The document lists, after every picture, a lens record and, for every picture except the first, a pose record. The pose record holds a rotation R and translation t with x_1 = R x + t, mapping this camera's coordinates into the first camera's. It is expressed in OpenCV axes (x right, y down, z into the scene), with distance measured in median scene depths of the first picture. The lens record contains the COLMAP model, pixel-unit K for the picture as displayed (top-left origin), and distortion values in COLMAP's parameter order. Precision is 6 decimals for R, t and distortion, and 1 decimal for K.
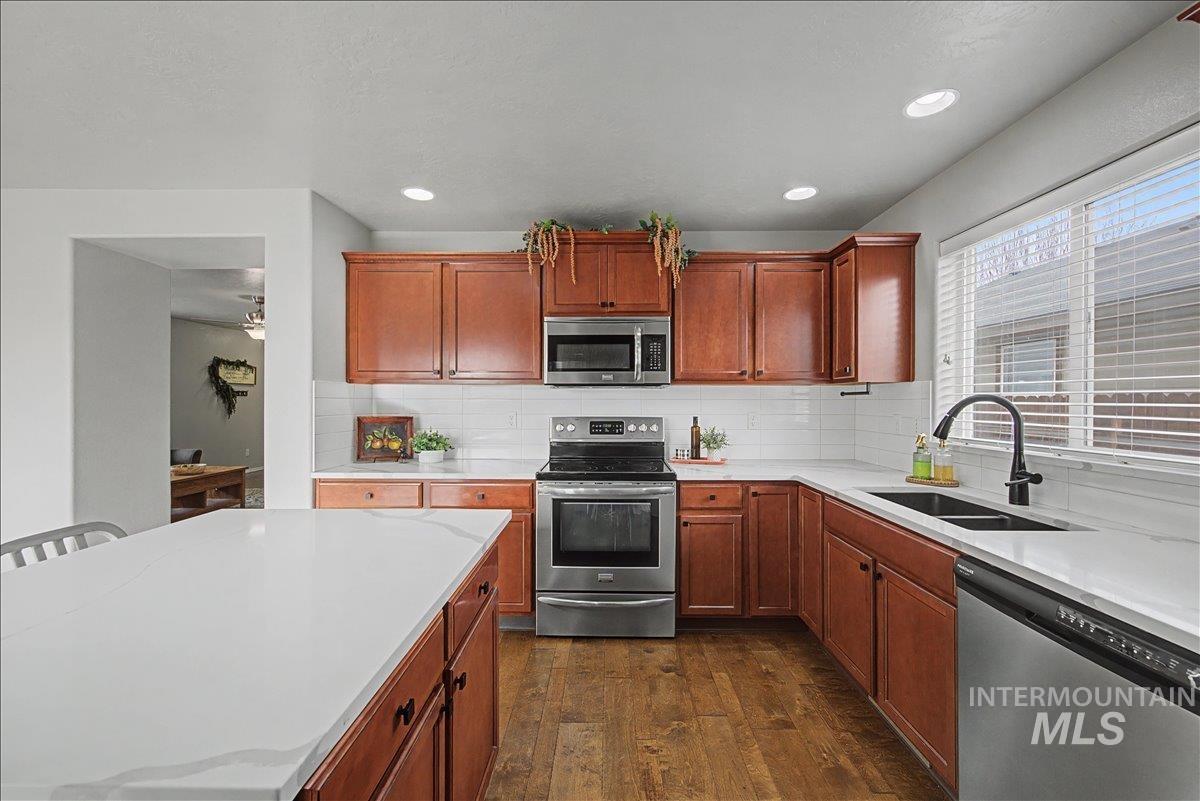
lens RADIAL K [[478.3, 0, 604.2], [0, 478.3, 402.6], [0, 0, 1]] dist [0.001191, 0.000091]
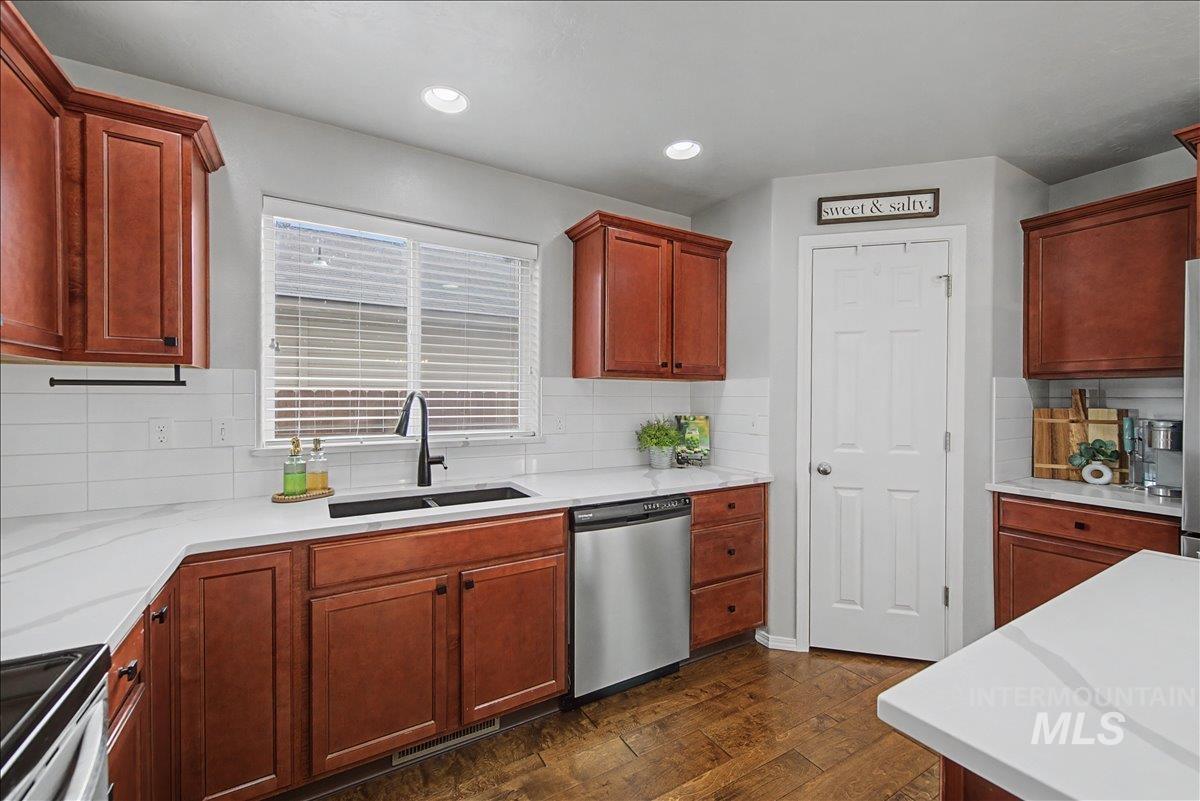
lens RADIAL K [[488.3, 0, 601.8], [0, 488.3, 401.0], [0, 0, 1]] dist [0.005344, -0.000475]
pose [[-0.519988, -0.011633, 0.854094, -0.304817], [-0.000508, 0.999911, 0.013309, -0.007401], [-0.854173, 0.006486, -0.519948, 1.040896]]
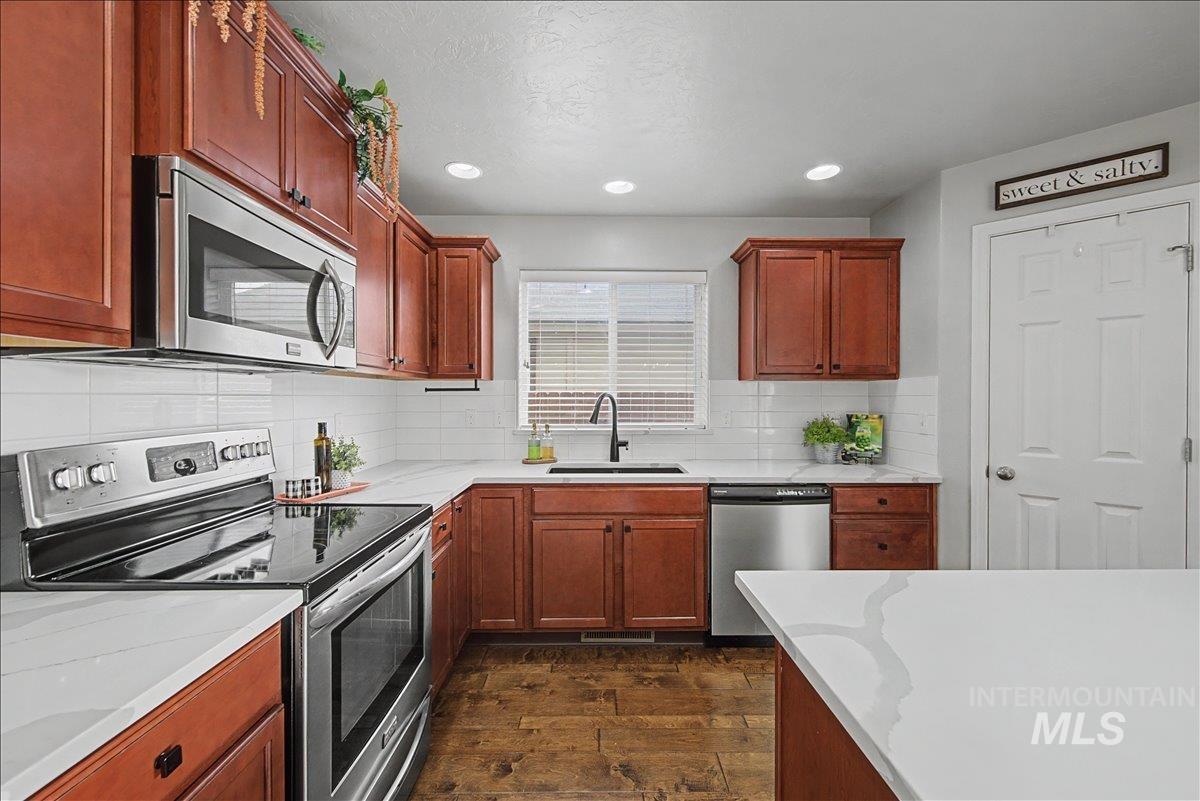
lens RADIAL K [[482.5, 0, 600.0], [0, 482.5, 399.6], [0, 0, 1]] dist [0.002764, -0.000194]
pose [[-0.019677, -0.008356, 0.999771, -0.619453], [0.005249, 0.999950, 0.008460, -0.006467], [-0.999793, 0.005414, -0.019633, 0.900456]]
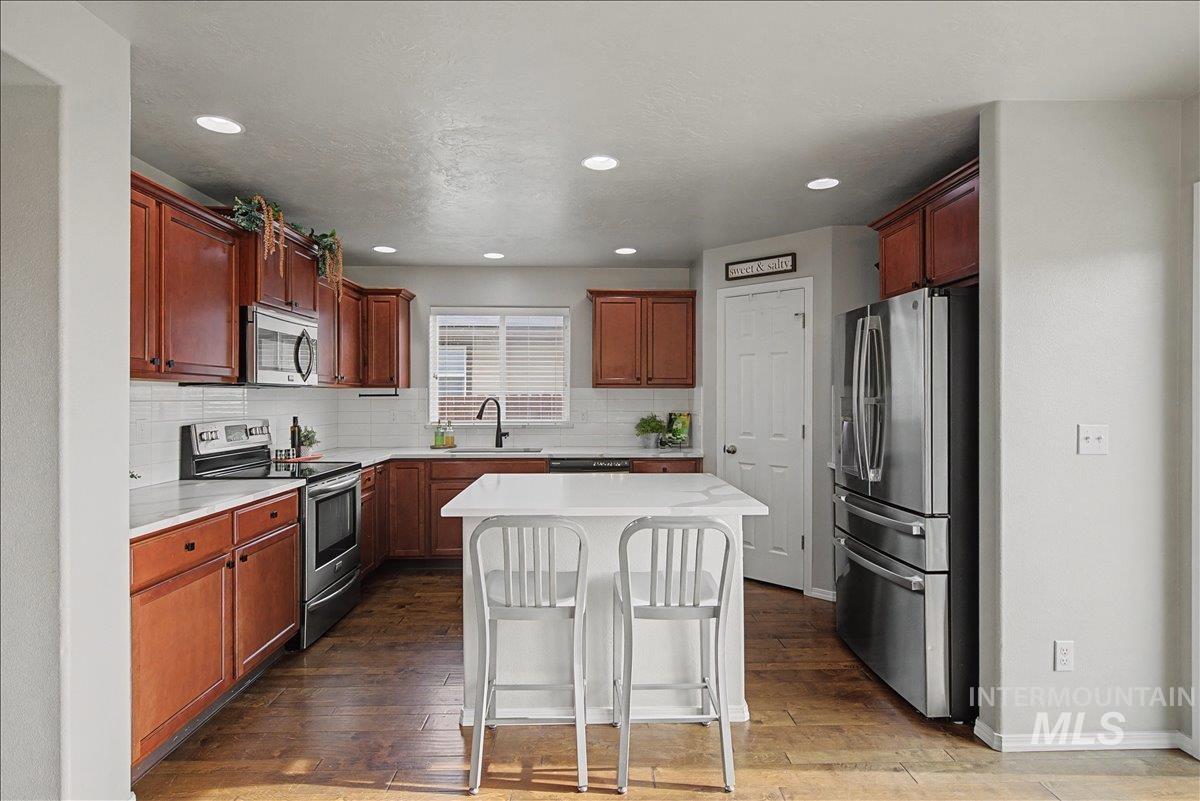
lens RADIAL K [[609.6, 0, 600.0], [0, 609.6, 400.5], [0, 0, 1]] dist [0.002511, -0.000035]
pose [[-0.036377, -0.008273, 0.999304, -1.612847], [0.005256, 0.999950, 0.008470, -0.019260], [-0.999324, 0.005560, -0.036331, 0.532536]]
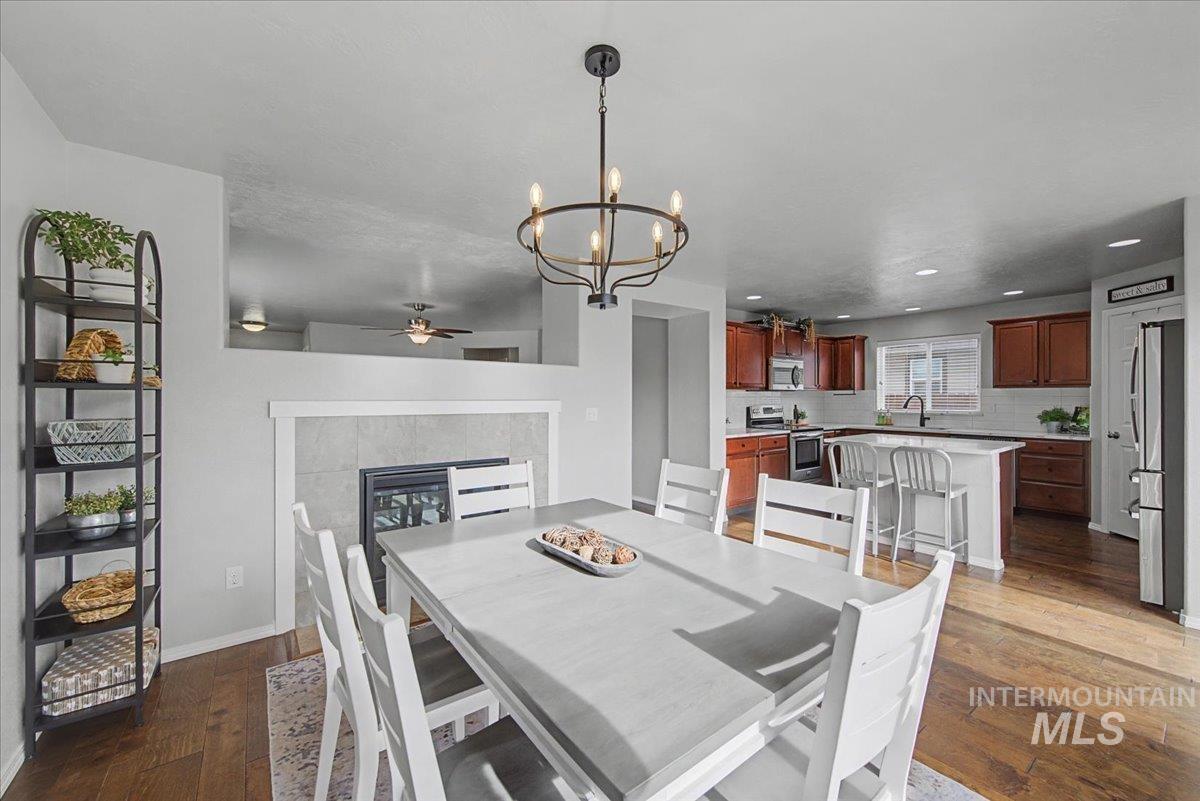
lens RADIAL K [[462.0, 0, 603.2], [0, 462.0, 395.4], [0, 0, 1]] dist [0.000892, 0.000038]
pose [[0.793129, -0.003639, 0.609043, -2.508473], [0.008605, 0.999949, -0.005231, -0.014170], [-0.608993, 0.009390, 0.793120, -0.207098]]
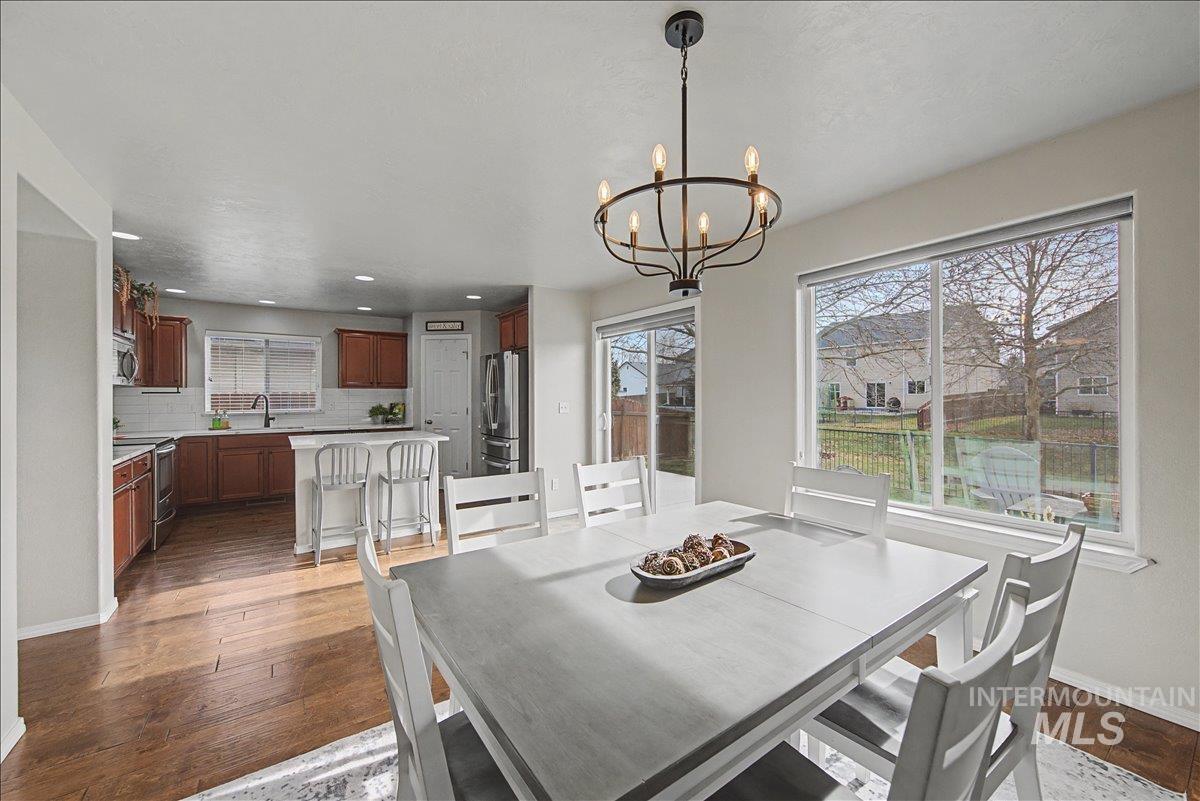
lens RADIAL K [[462.0, 0, 603.2], [0, 462.0, 395.4], [0, 0, 1]] dist [0.000892, 0.000038]
pose [[-0.584194, -0.002855, 0.811609, -2.543852], [0.004929, 0.999963, 0.007066, -0.015981], [-0.811599, 0.008129, -0.584159, 0.817268]]
